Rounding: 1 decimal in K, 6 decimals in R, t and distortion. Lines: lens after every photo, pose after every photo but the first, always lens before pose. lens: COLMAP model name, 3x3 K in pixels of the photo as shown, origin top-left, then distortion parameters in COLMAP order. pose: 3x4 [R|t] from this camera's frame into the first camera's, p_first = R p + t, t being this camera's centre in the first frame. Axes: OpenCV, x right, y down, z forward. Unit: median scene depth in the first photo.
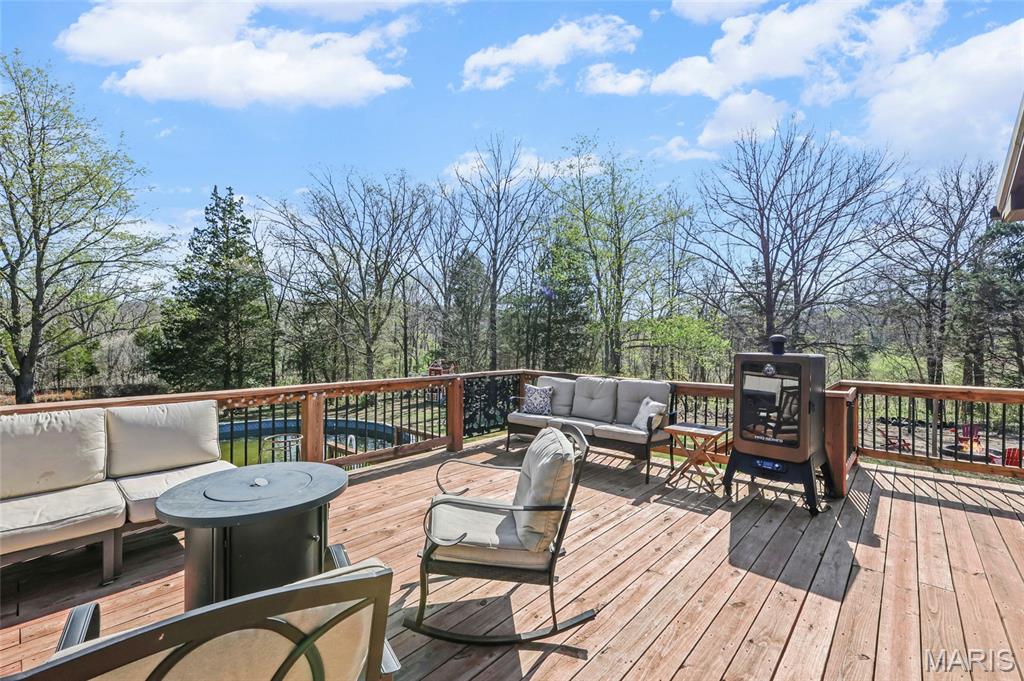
lens RADIAL K [[446.3, 0, 512.0], [0, 446.3, 340.5], [0, 0, 1]] dist [0.012281, 0.000126]
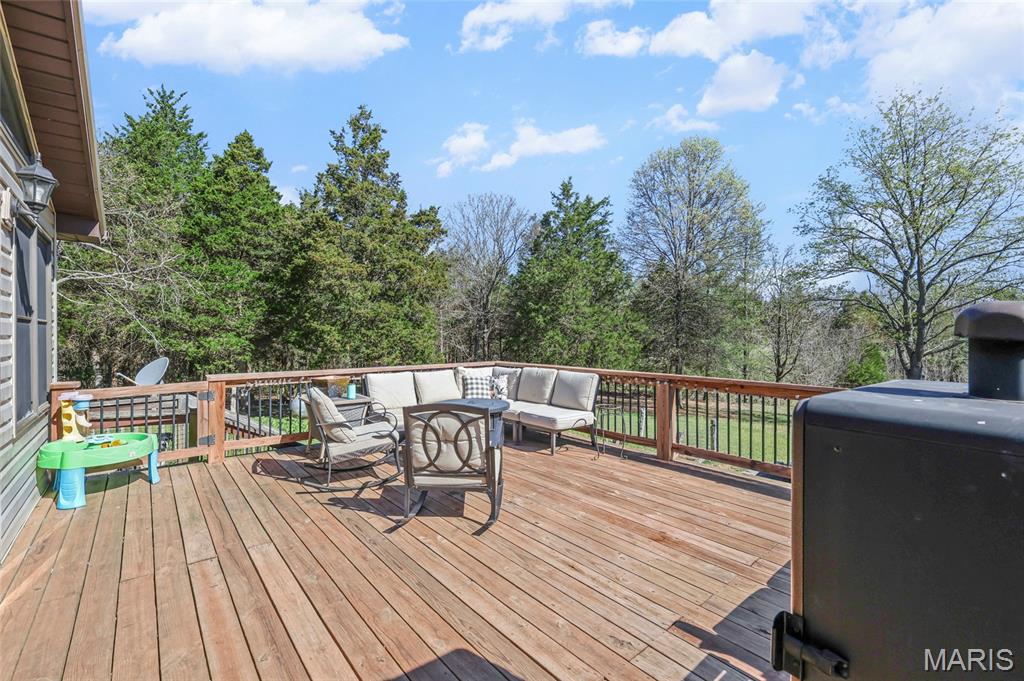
lens RADIAL K [[446.2, 0, 512.2], [0, 446.2, 338.1], [0, 0, 1]] dist [0.001450, 0.000266]
pose [[-0.151270, 0.001665, -0.988491, 0.823443], [-0.003555, 0.999991, 0.002229, 0.002100], [0.988486, 0.003851, -0.151263, 0.827711]]
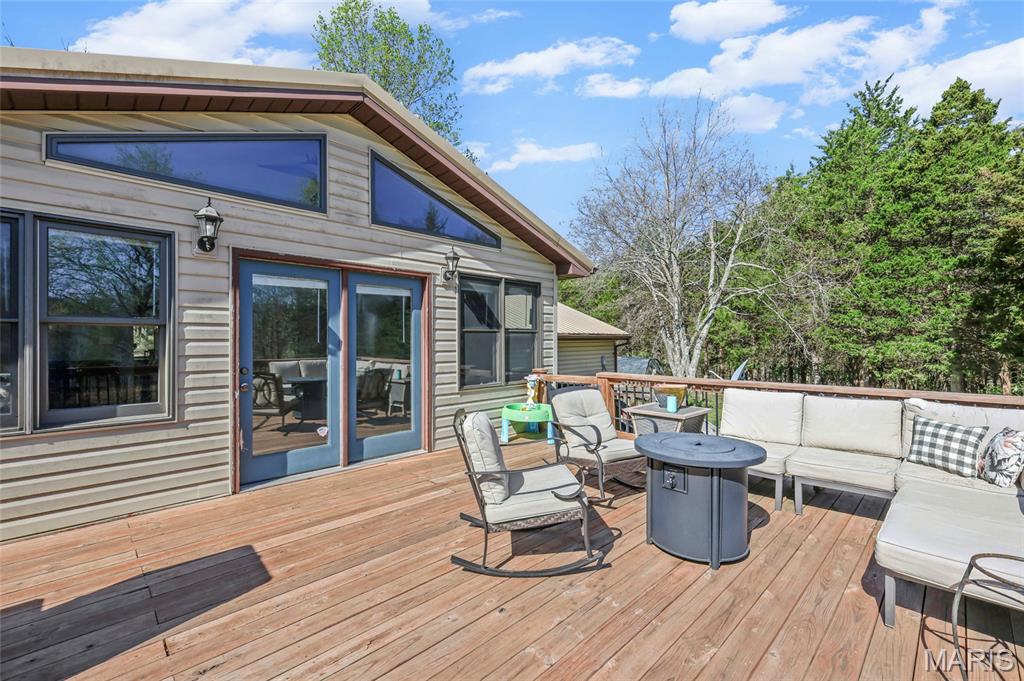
lens RADIAL K [[446.2, 0, 512.2], [0, 446.2, 338.1], [0, 0, 1]] dist [0.001450, 0.000266]
pose [[-0.997227, -0.004014, 0.074312, -0.060627], [-0.004109, 0.999991, -0.001130, -0.000425], [-0.074307, -0.001432, -0.997234, 1.321136]]
